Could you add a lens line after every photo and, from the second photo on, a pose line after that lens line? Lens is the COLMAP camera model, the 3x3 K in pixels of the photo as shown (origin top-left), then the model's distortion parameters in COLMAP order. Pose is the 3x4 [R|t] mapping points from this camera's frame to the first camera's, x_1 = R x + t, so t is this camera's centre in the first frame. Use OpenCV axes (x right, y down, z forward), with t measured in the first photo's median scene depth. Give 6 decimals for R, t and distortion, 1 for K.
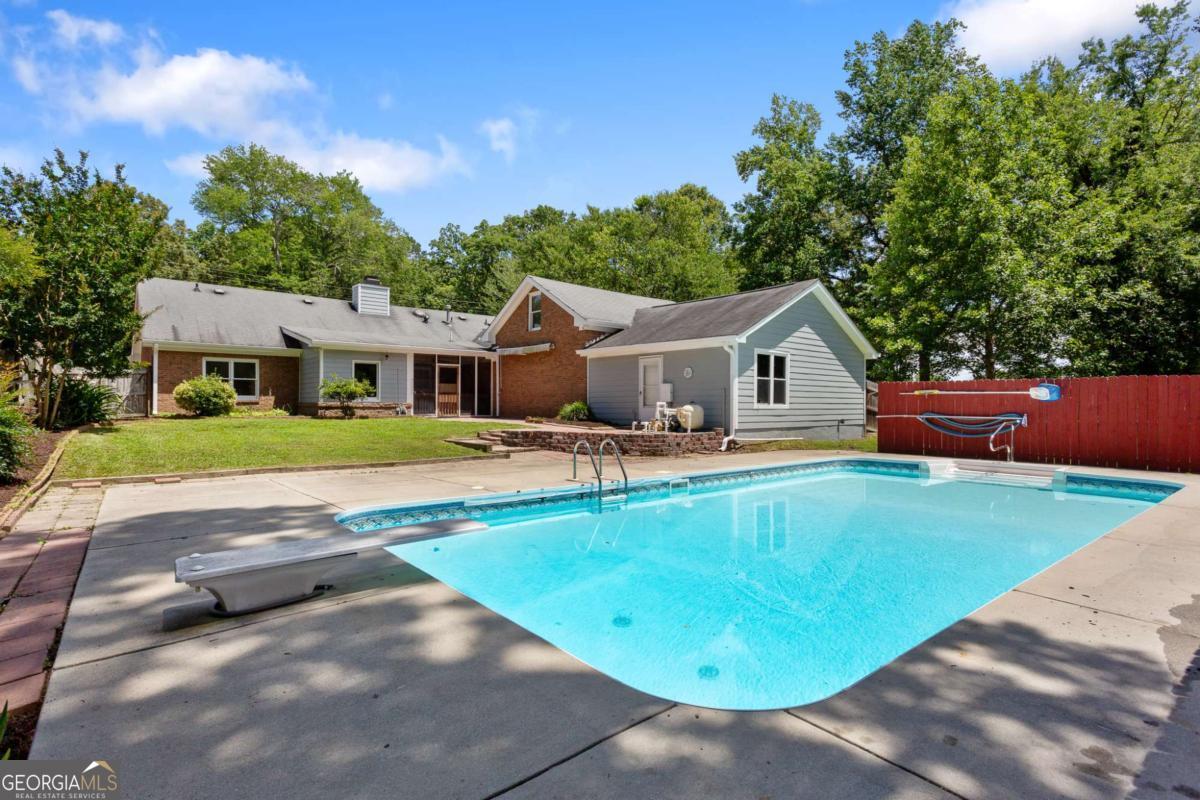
lens RADIAL K [[557.5, 0, 600.0], [0, 557.5, 400.0], [0, 0, 1]] dist [-0.009919, -0.000079]
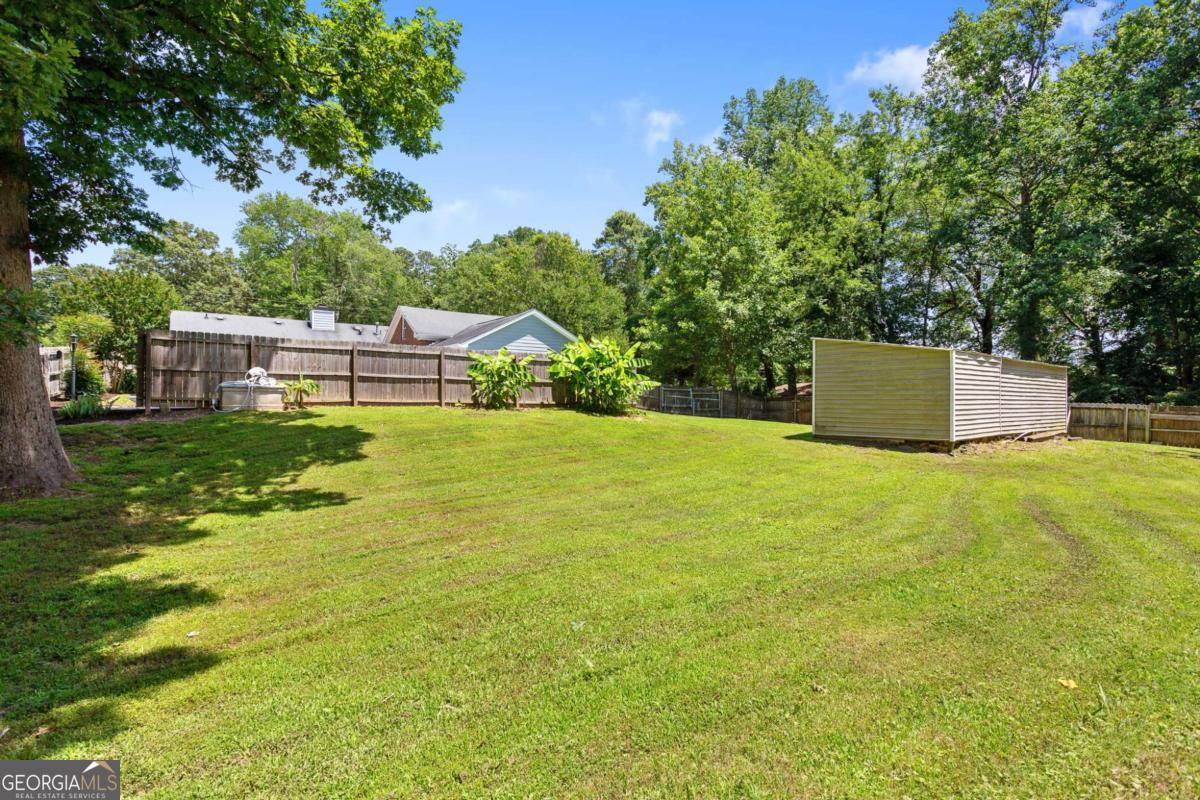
lens RADIAL K [[557.5, 0, 600.0], [0, 557.5, 400.0], [0, 0, 1]] dist [-0.009919, -0.000079]
pose [[0.996366, -0.006042, -0.084955, 0.271988], [0.006128, 0.999981, 0.000747, 0.022912], [0.084949, -0.001265, 0.996384, -0.253742]]
